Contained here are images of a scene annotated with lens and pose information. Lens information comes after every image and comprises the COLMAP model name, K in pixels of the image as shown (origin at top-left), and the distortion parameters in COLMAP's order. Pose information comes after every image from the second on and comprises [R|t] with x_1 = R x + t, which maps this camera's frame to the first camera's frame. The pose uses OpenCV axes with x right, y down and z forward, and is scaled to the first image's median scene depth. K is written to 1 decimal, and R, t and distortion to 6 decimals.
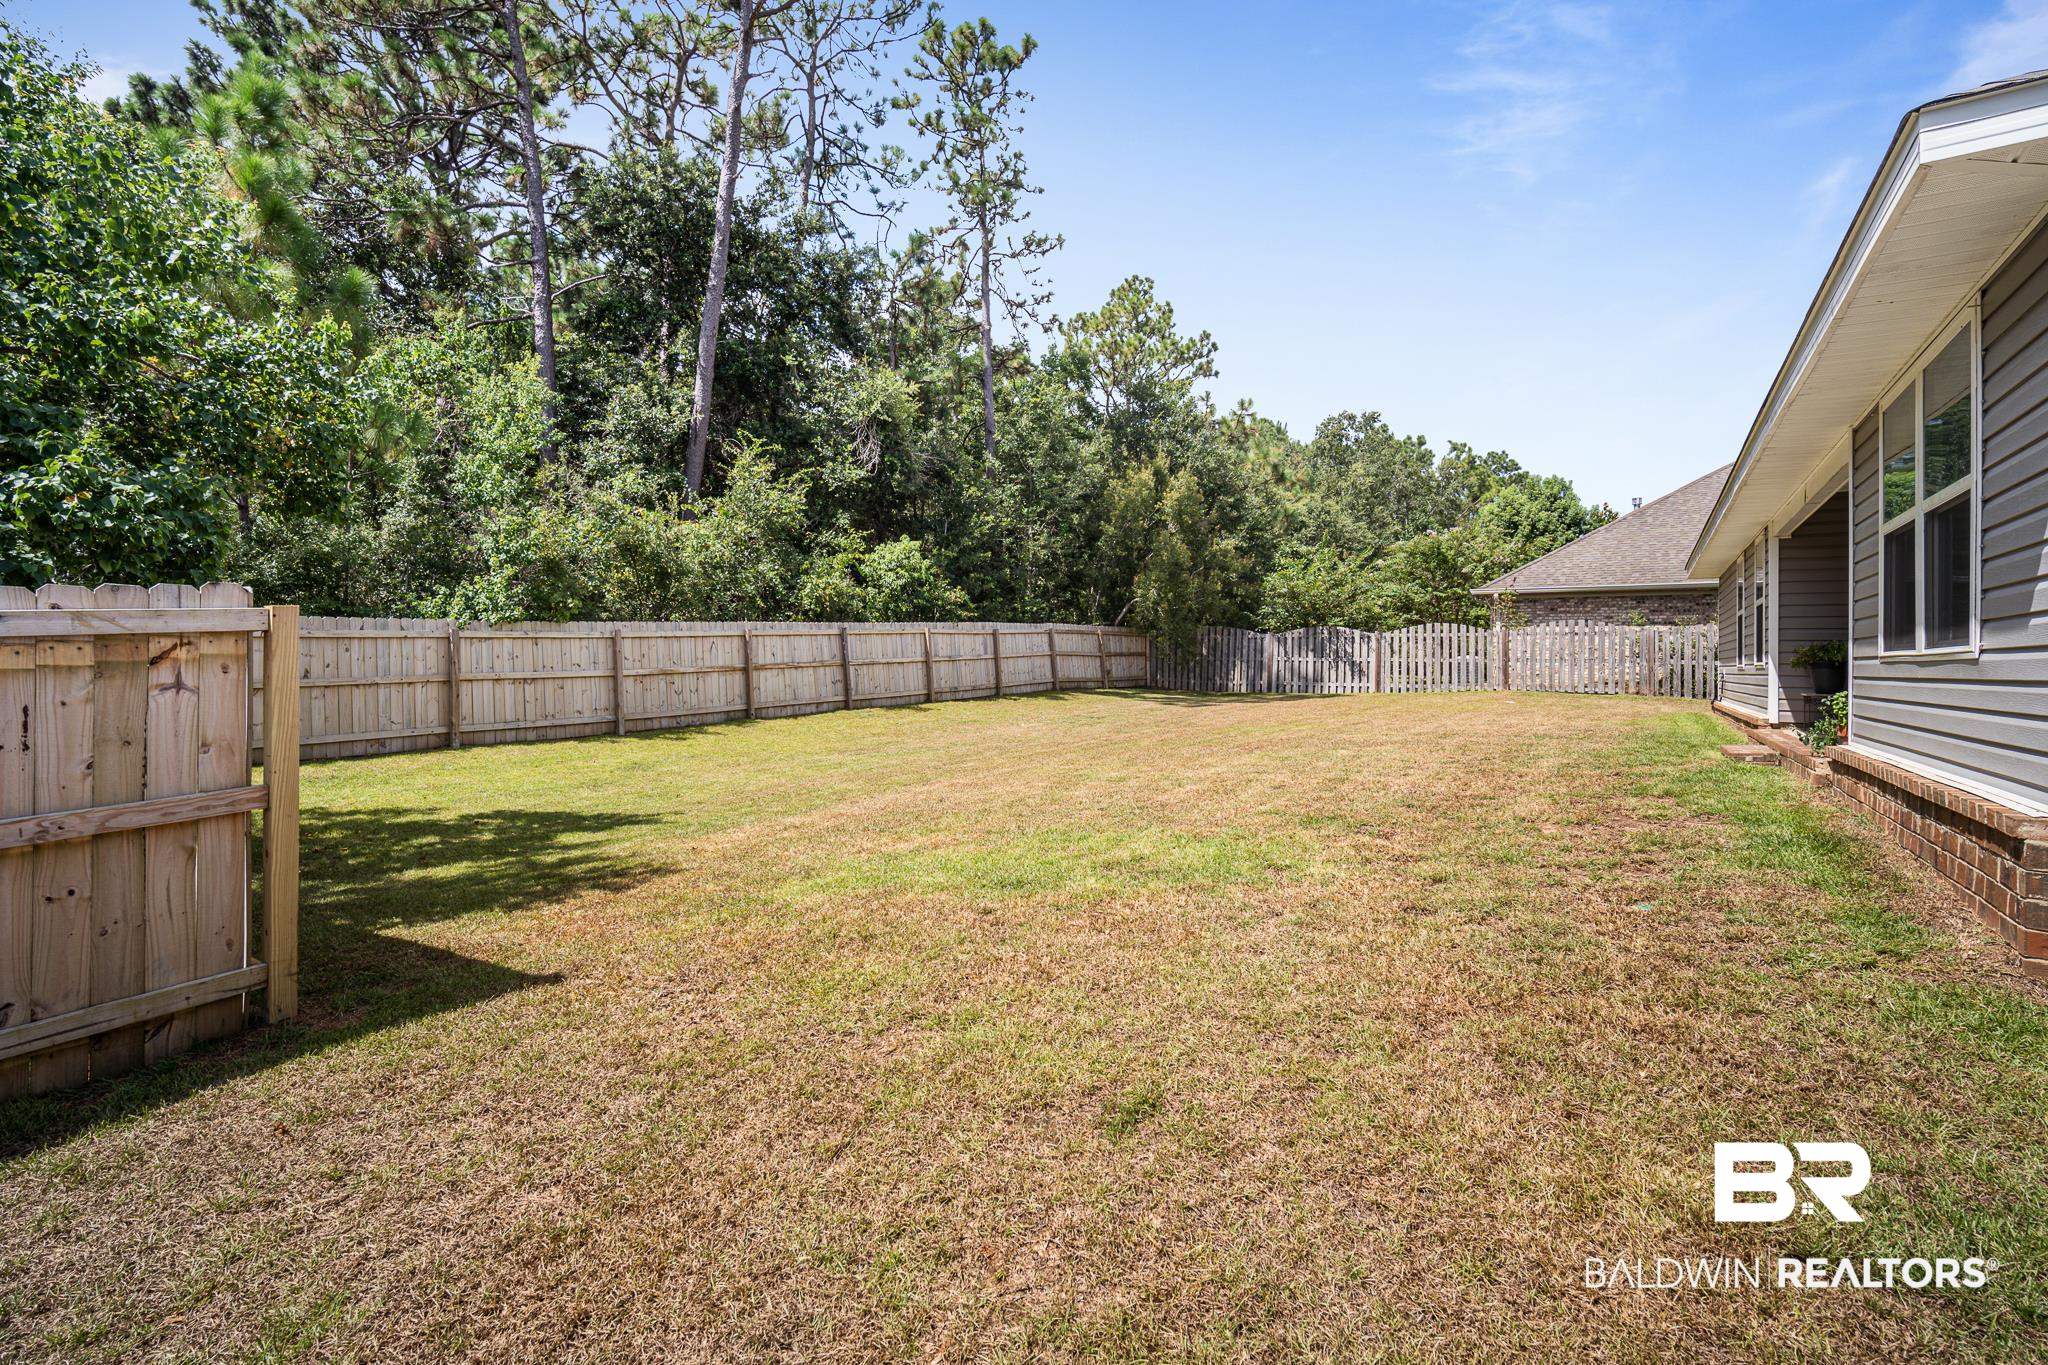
lens RADIAL K [[910.1, 0, 1021.8], [0, 910.1, 670.5], [0, 0, 1]] dist [-0.000959, -0.000116]
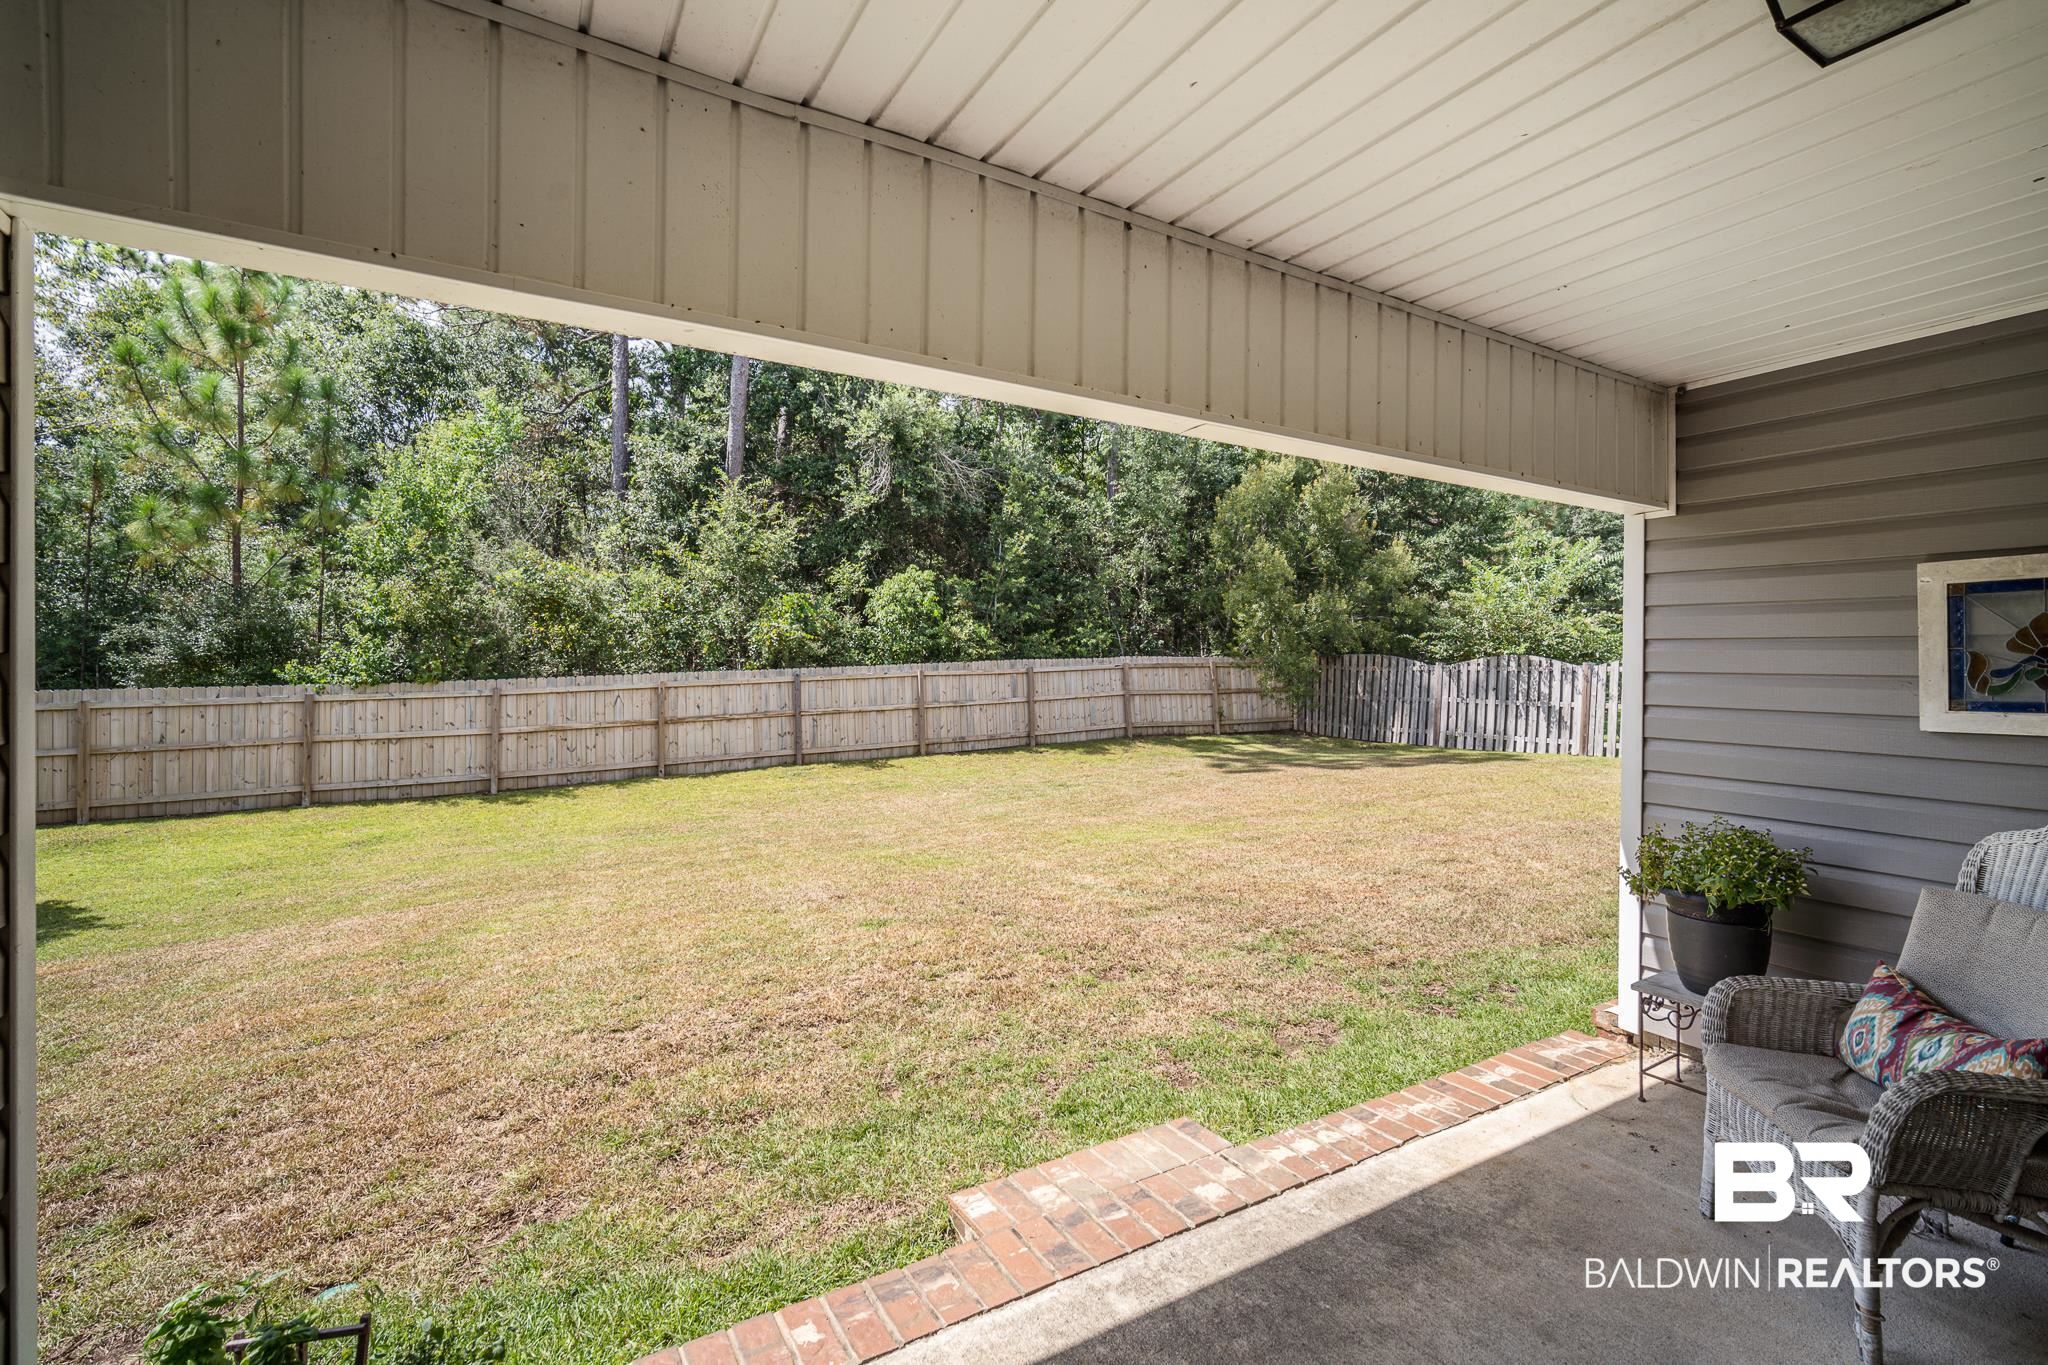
lens RADIAL K [[910.1, 0, 1021.8], [0, 910.1, 670.5], [0, 0, 1]] dist [-0.000959, -0.000116]
pose [[0.901364, -0.003724, -0.433047, 0.354611], [0.000823, 0.999976, -0.006887, -0.039185], [0.433062, 0.005851, 0.901345, 0.241142]]
